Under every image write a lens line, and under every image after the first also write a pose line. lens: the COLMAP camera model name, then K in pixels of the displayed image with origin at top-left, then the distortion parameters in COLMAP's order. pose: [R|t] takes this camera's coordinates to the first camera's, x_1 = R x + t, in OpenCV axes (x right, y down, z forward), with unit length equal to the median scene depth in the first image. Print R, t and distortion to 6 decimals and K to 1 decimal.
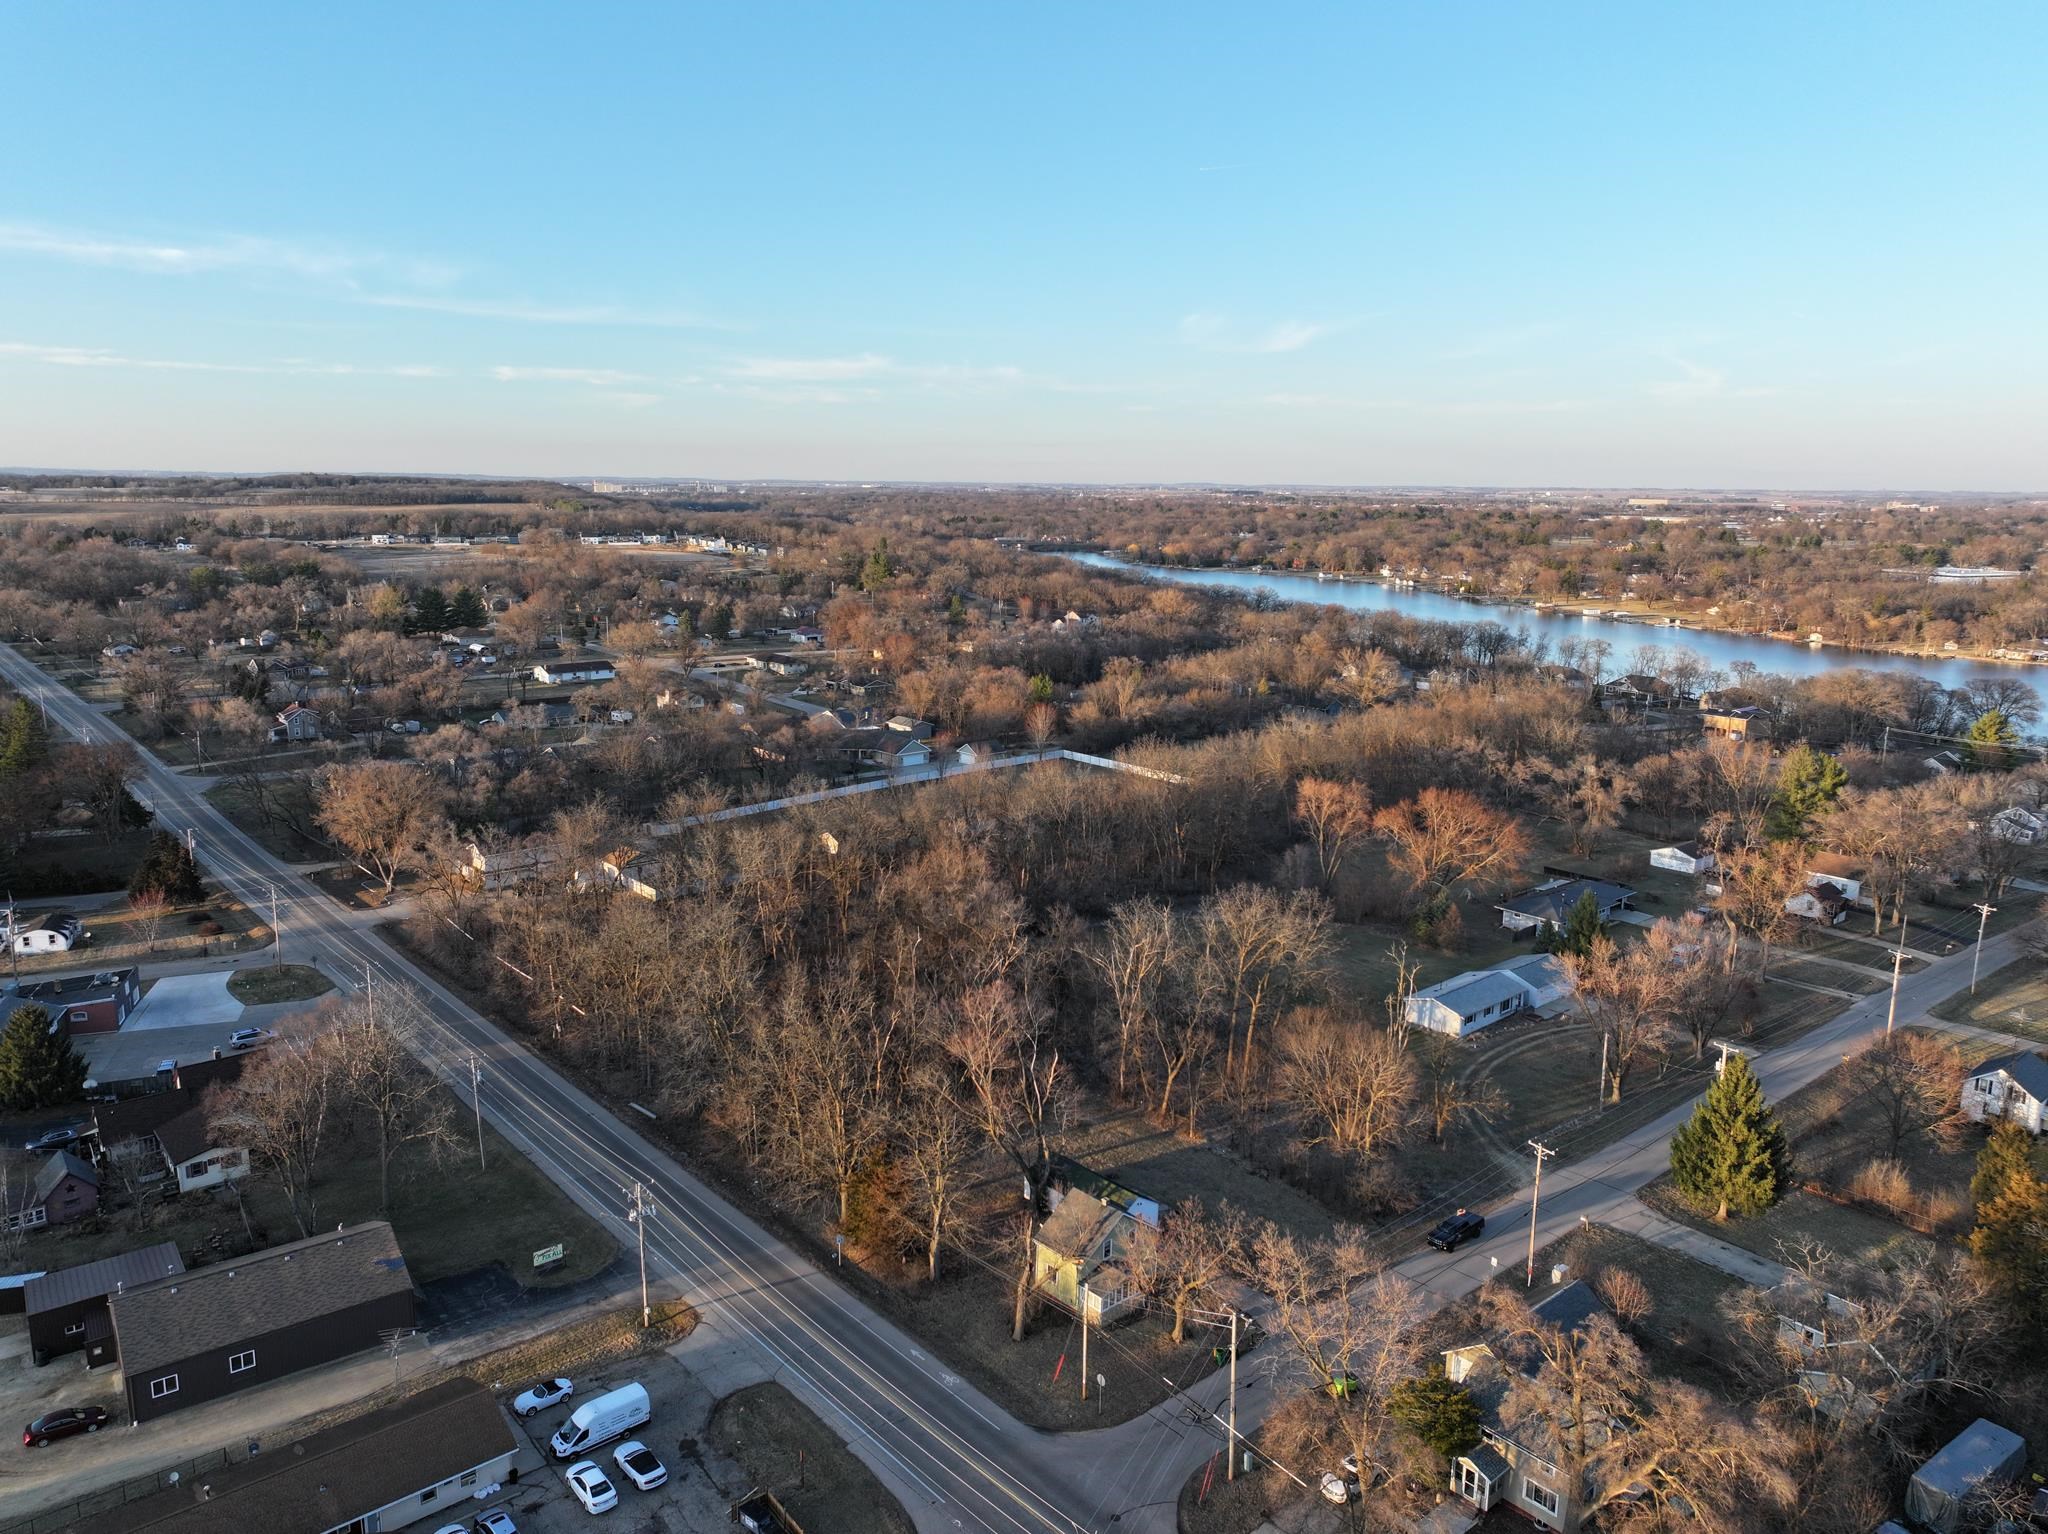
lens RADIAL K [[1430.9, 0, 1029.5], [0, 1430.9, 781.4], [0, 0, 1]] dist [-0.003958, 0.020874]
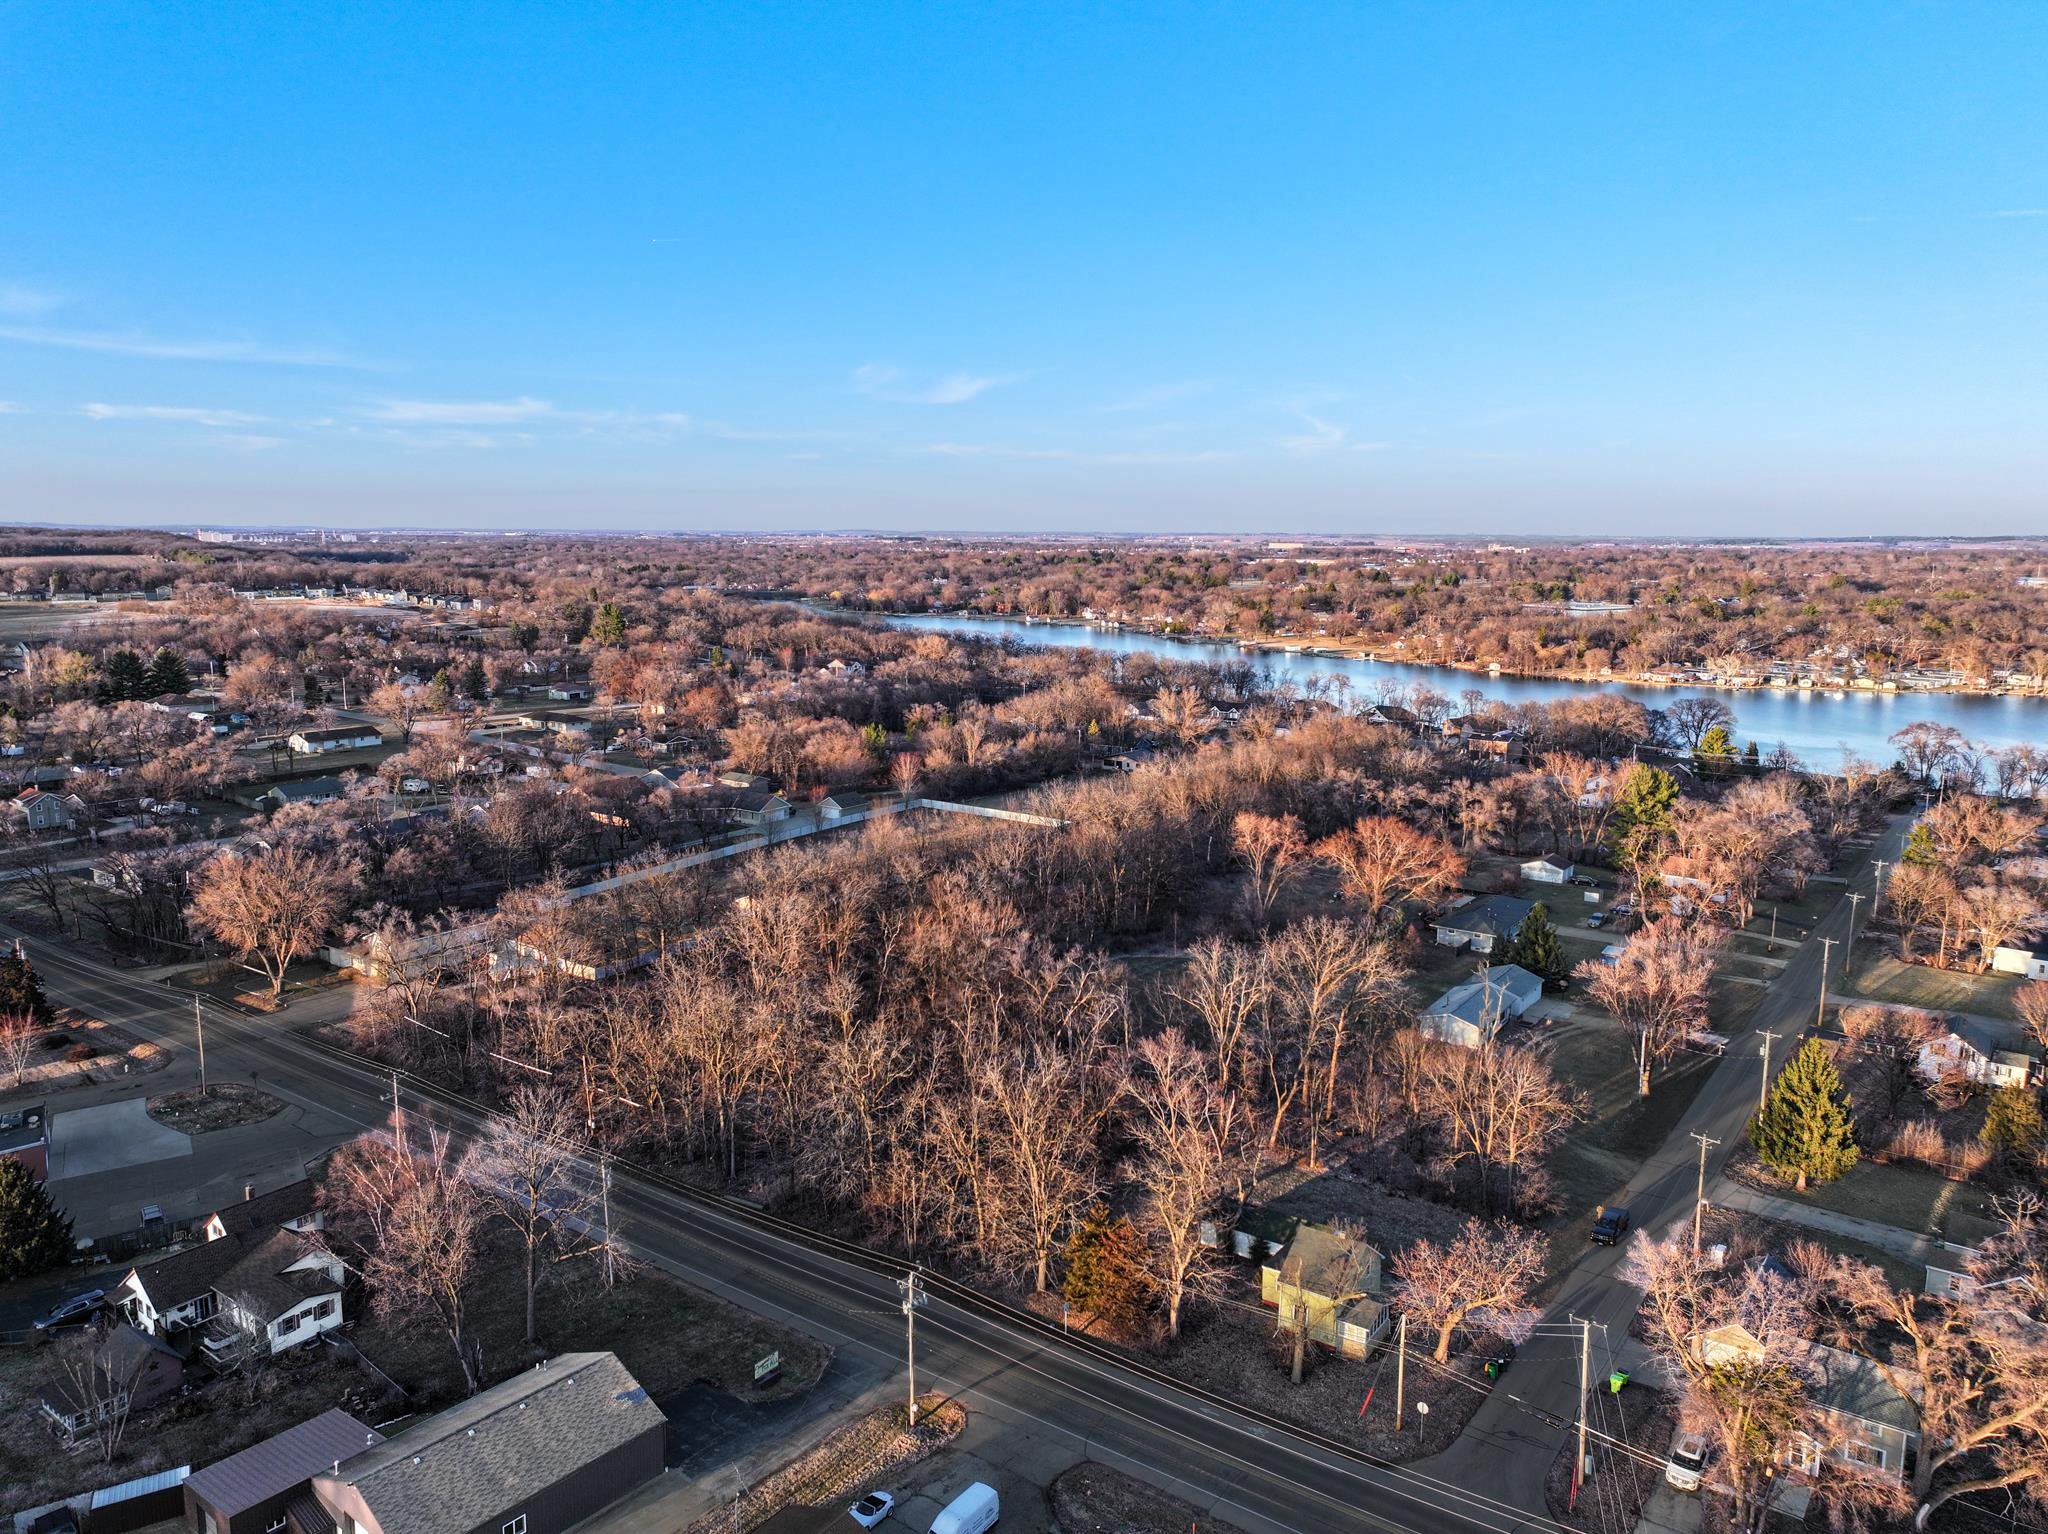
lens RADIAL K [[1435.3, 0, 1030.3], [0, 1435.3, 757.6], [0, 0, 1]] dist [-0.000687, 0.012906]
pose [[0.972025, -0.040641, 0.231335, -0.101287], [0.051730, 0.997775, -0.042071, -0.003595], [-0.229110, 0.052861, 0.971964, 0.010401]]
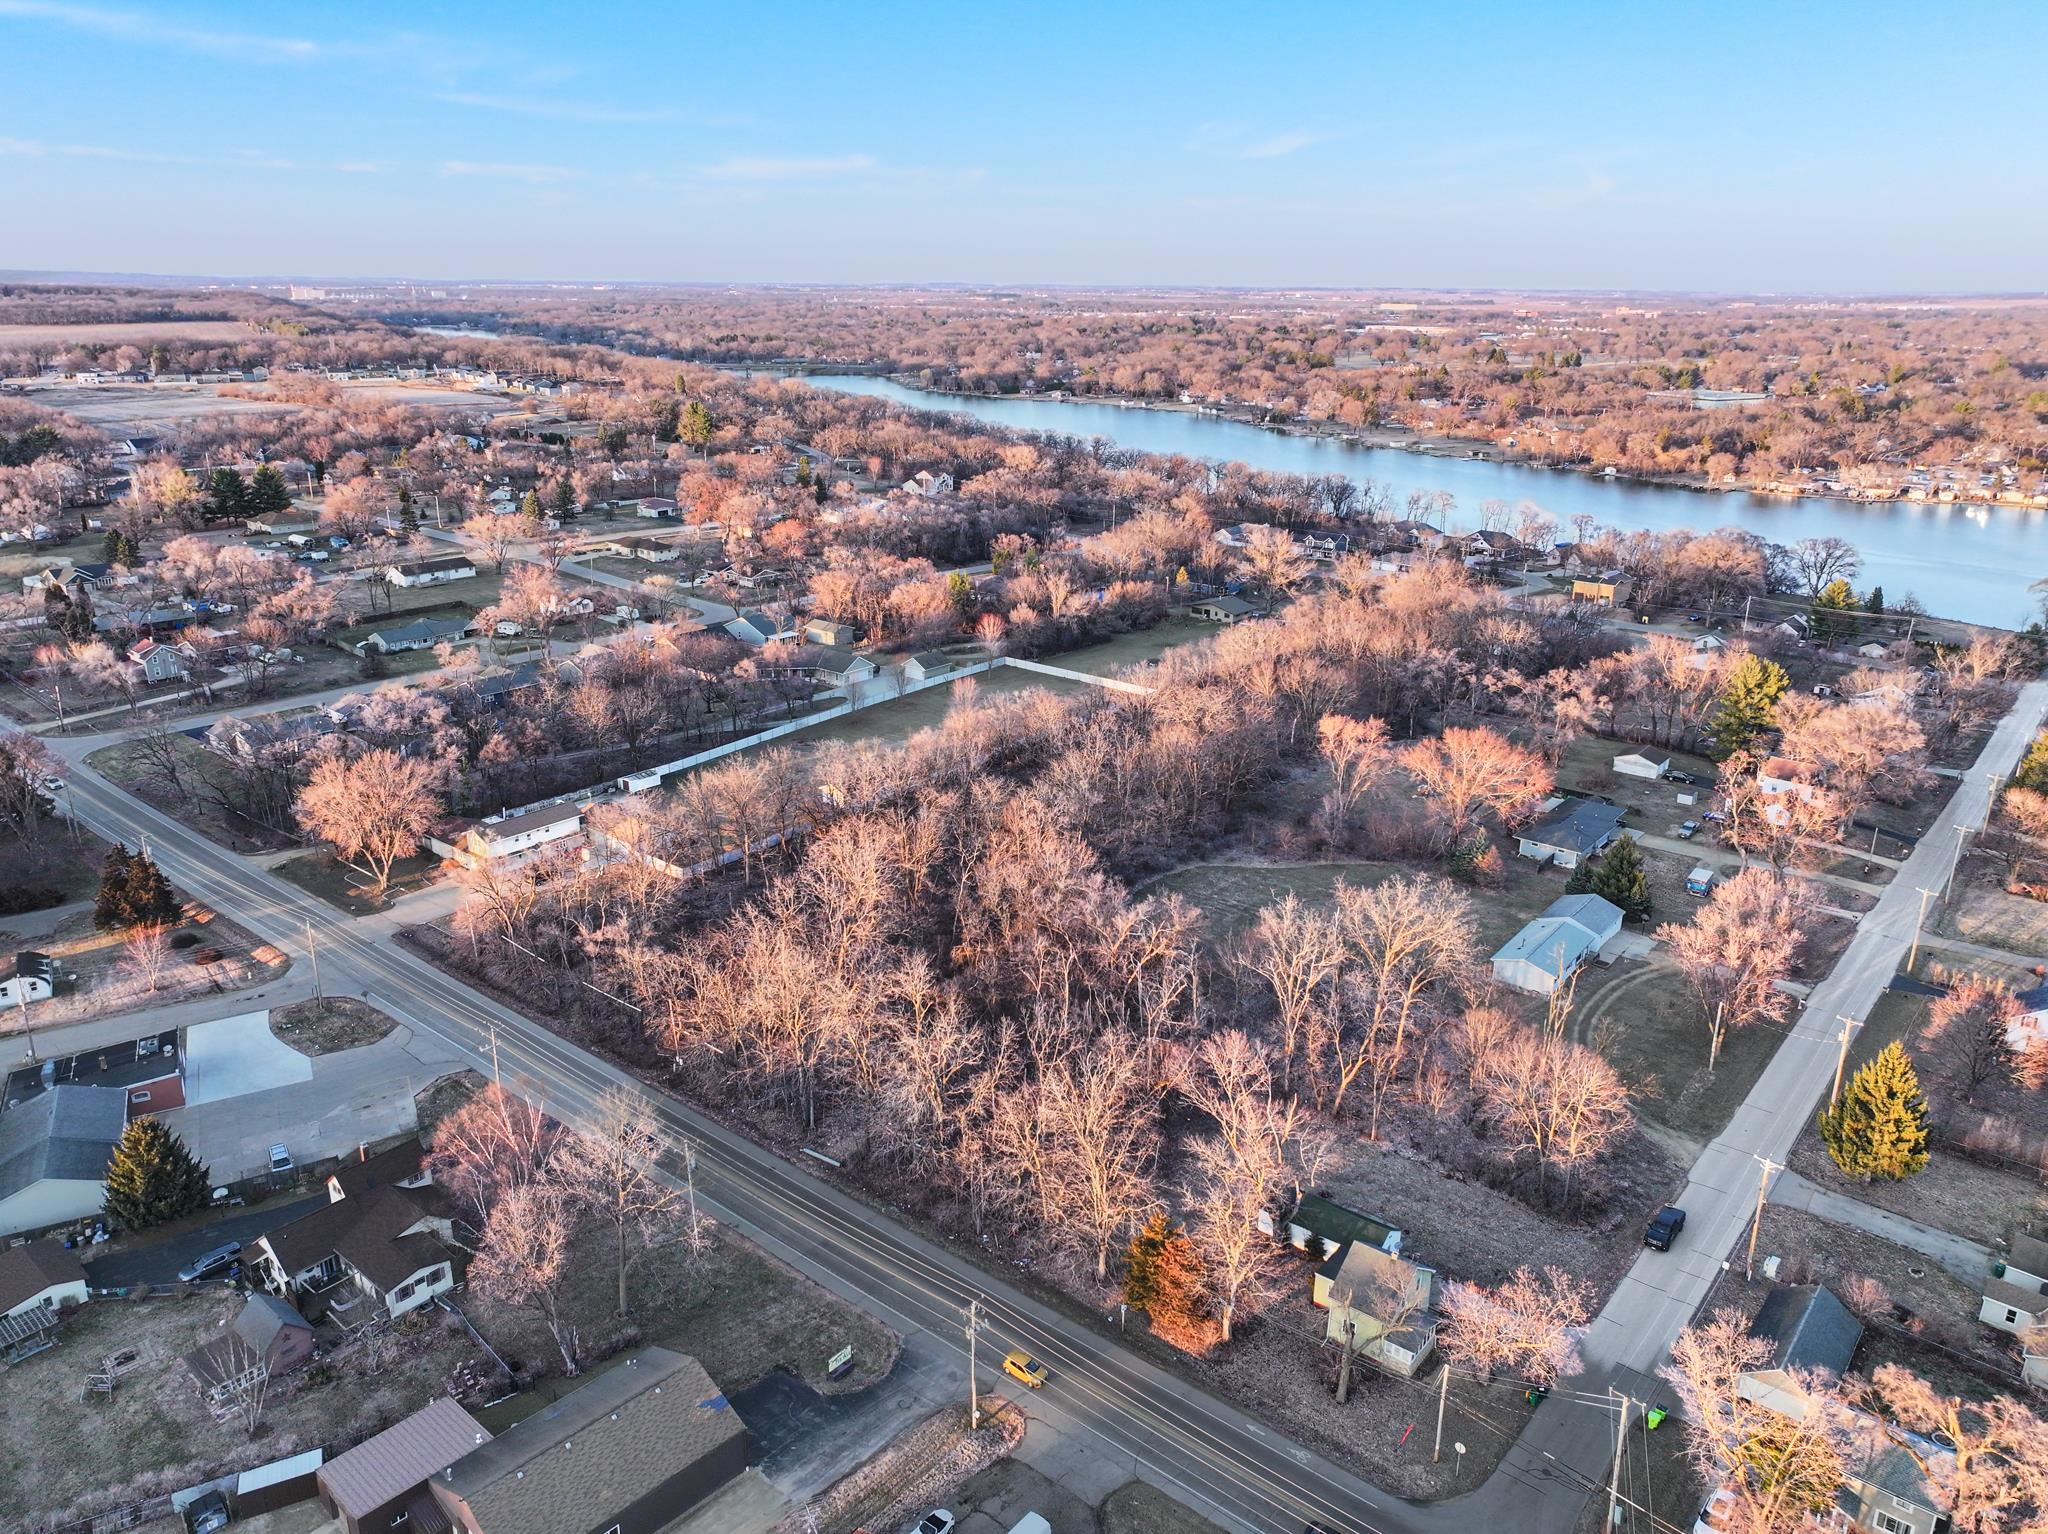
lens RADIAL K [[1435.3, 0, 1030.3], [0, 1435.3, 757.6], [0, 0, 1]] dist [-0.000687, 0.012906]
pose [[0.985353, -0.056076, 0.161044, -0.094119], [0.037192, 0.992321, 0.117968, -0.052840], [-0.166423, -0.110251, 0.979872, 0.014445]]
